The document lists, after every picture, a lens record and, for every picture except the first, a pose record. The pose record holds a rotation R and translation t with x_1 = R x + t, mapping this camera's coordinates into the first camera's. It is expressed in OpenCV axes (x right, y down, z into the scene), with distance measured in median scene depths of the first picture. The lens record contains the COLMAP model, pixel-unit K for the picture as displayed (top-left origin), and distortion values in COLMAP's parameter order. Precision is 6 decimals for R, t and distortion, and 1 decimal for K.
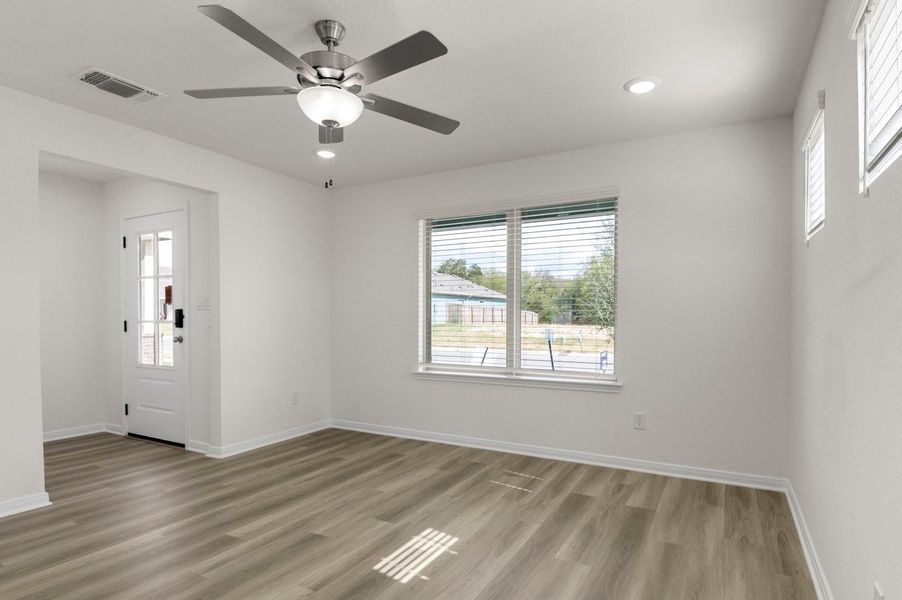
lens RADIAL K [[484.1, 0, 451.5], [0, 484.1, 313.3], [0, 0, 1]] dist [0.004165, -0.000168]
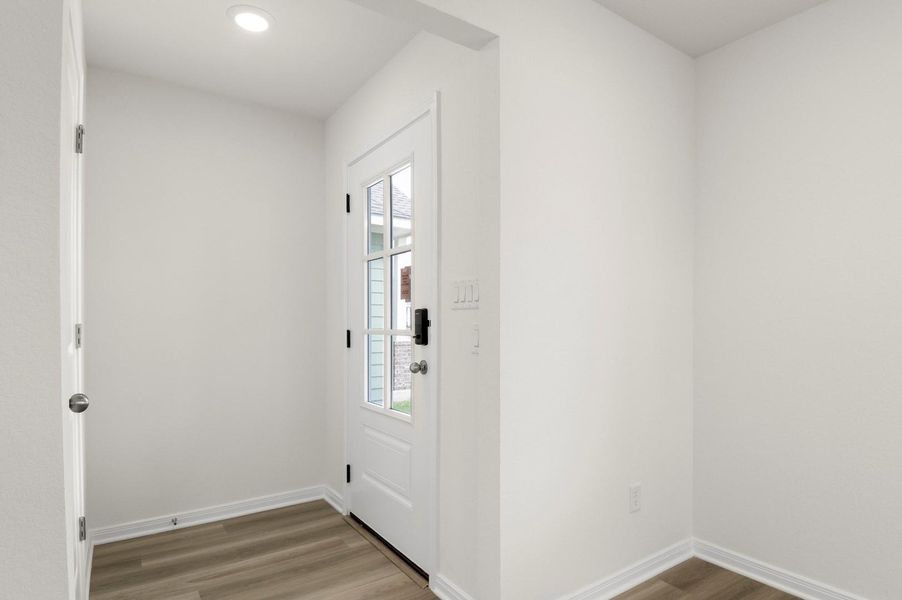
lens RADIAL K [[484.1, 0, 451.5], [0, 484.1, 313.3], [0, 0, 1]] dist [0.004165, -0.000168]
pose [[0.893344, -0.004748, -0.449349, -0.298367], [-0.007046, 0.999673, -0.024571, 0.008741], [0.449319, 0.025117, 0.893018, 0.547717]]
